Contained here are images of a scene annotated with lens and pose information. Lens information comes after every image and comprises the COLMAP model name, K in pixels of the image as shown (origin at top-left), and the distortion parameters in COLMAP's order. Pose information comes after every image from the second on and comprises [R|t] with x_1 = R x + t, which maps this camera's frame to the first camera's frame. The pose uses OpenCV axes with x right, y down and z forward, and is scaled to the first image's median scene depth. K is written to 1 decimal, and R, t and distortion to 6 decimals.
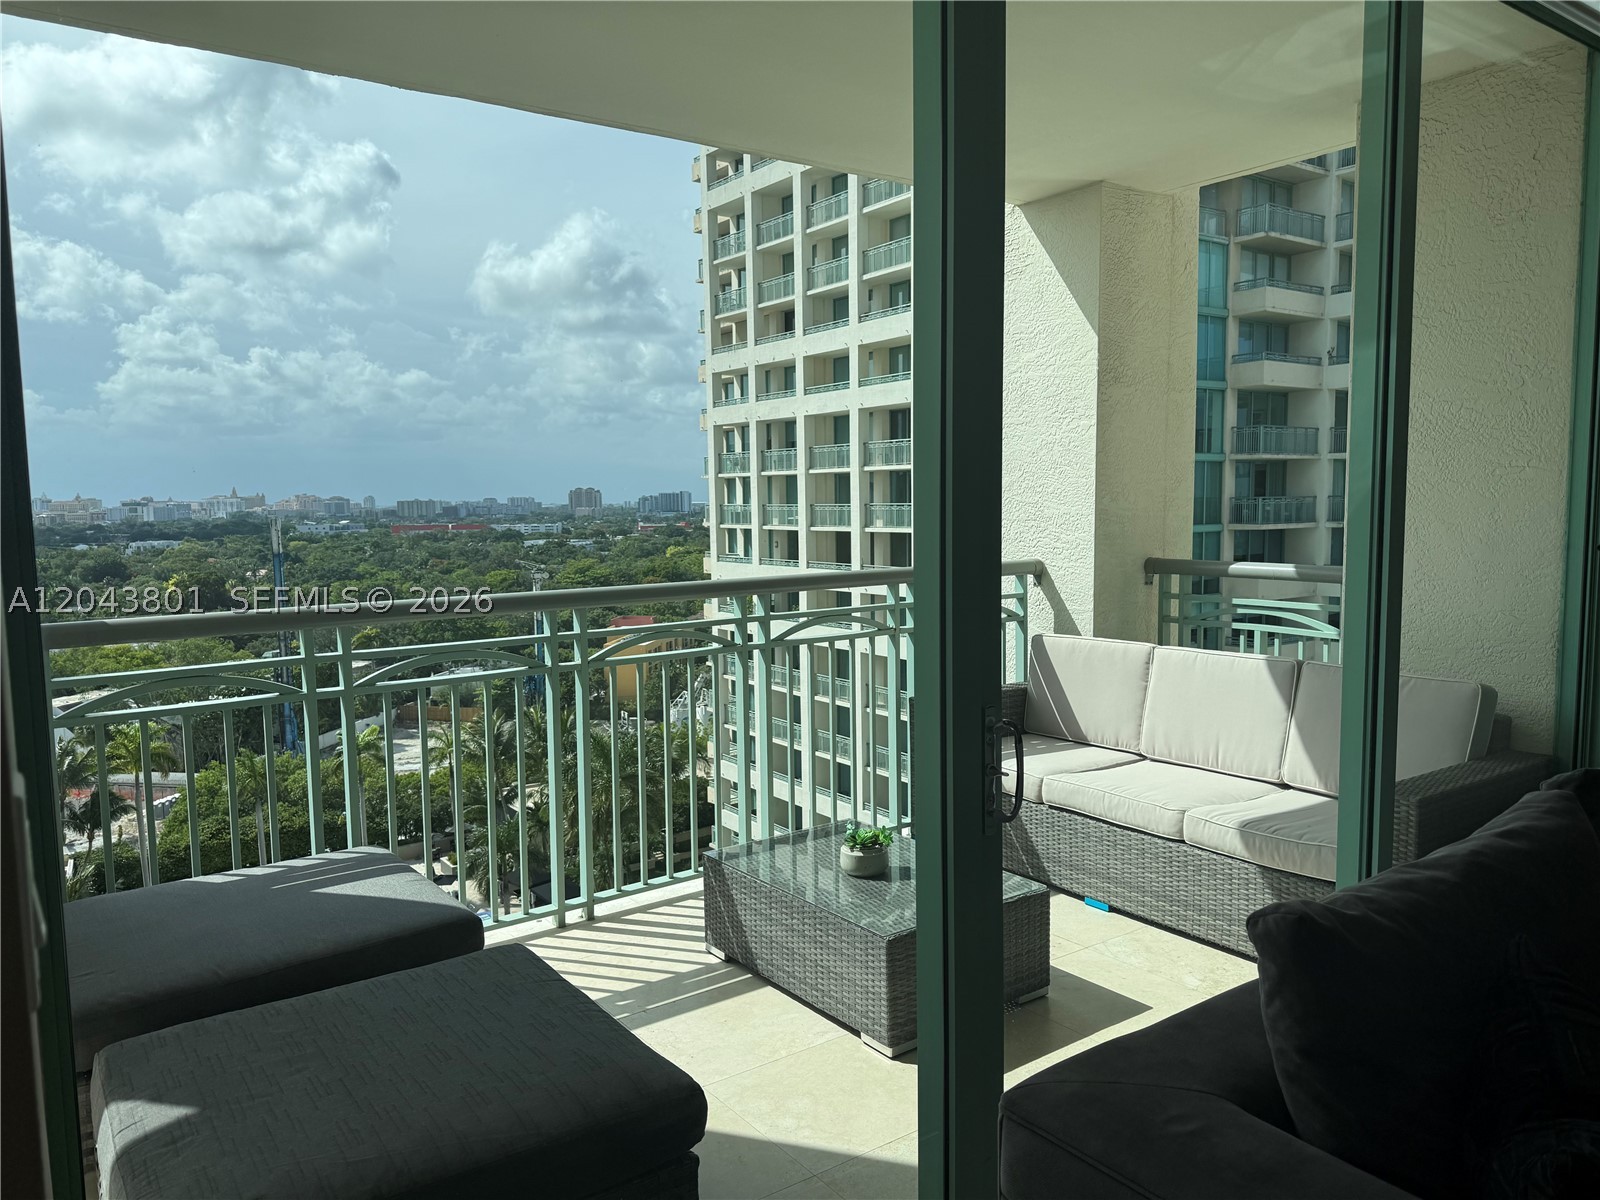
lens RADIAL K [[1119.1, 0, 800.0], [0, 1119.1, 600.0], [0, 0, 1]] dist [0.058491, -0.077539]
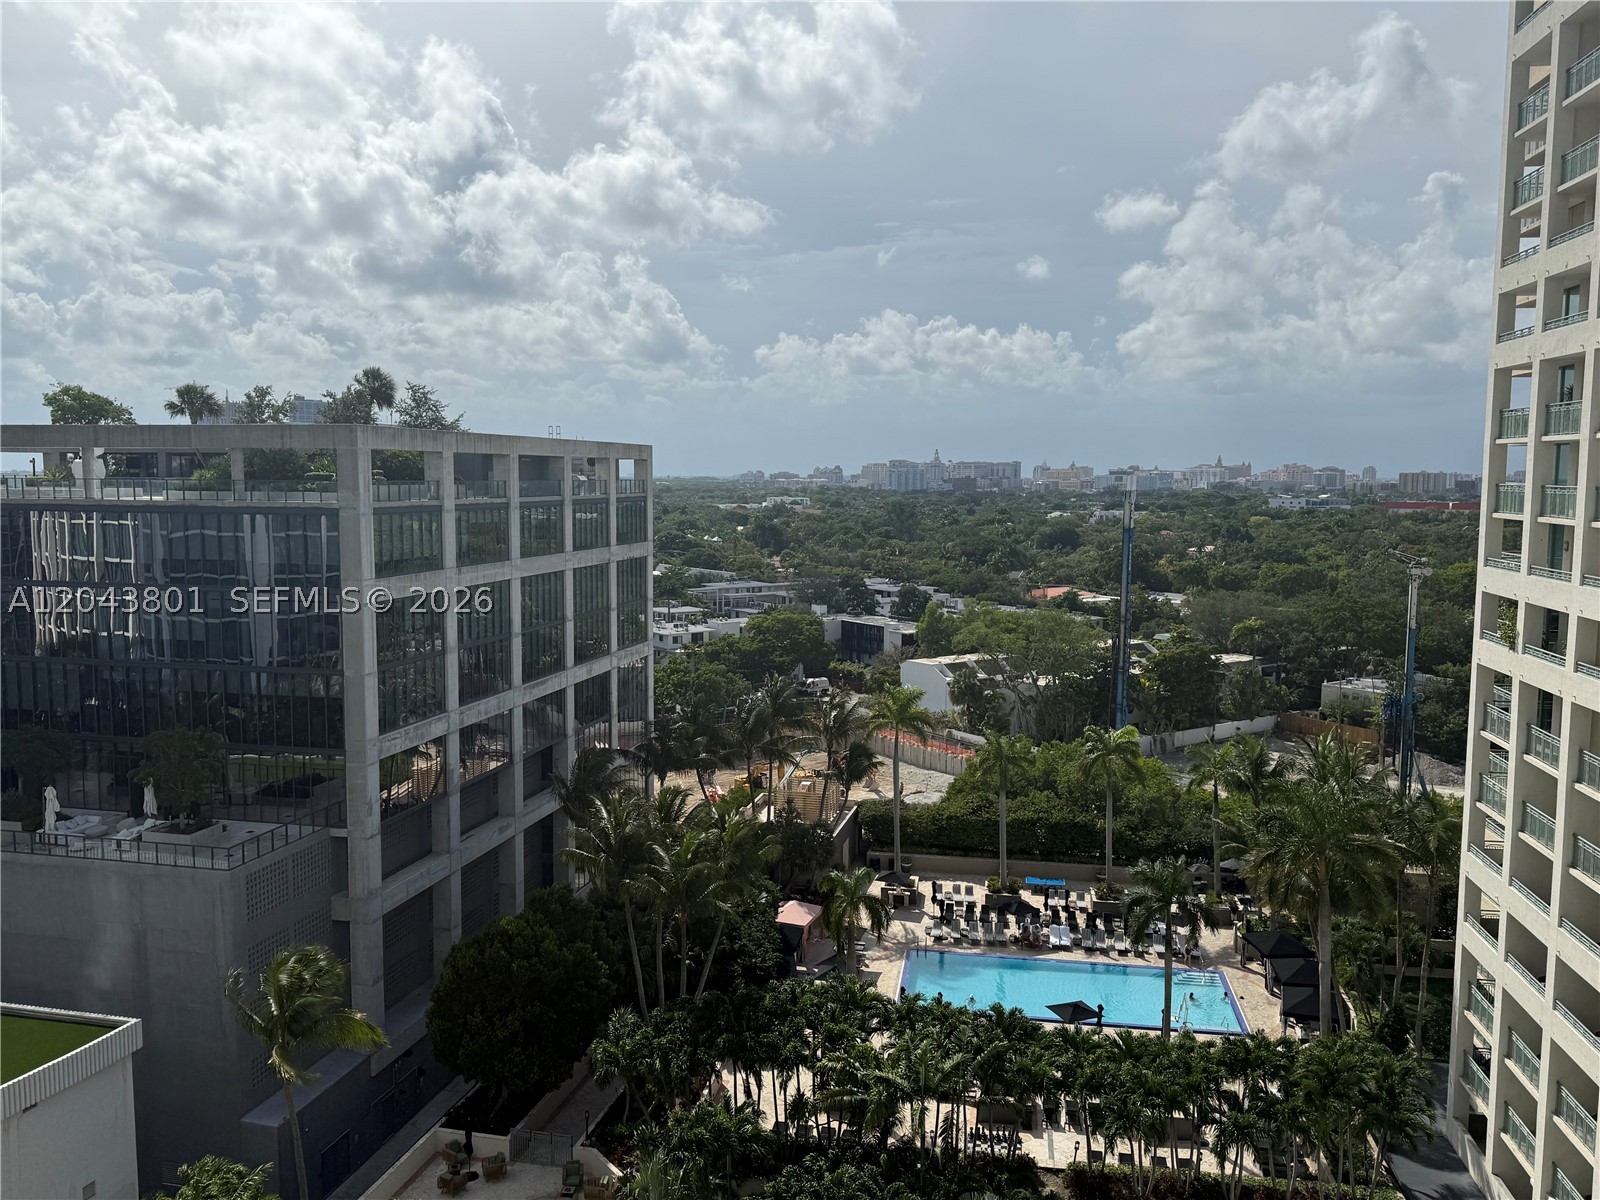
lens RADIAL K [[1293.2, 0, 820.3], [0, 1293.2, 597.5], [0, 0, 1]] dist [-0.008679, -0.002439]
pose [[0.673946, 0.083452, -0.734052, 0.256536], [-0.075914, 0.996163, 0.043552, -0.020027], [0.734870, 0.026373, 0.677695, 0.171876]]
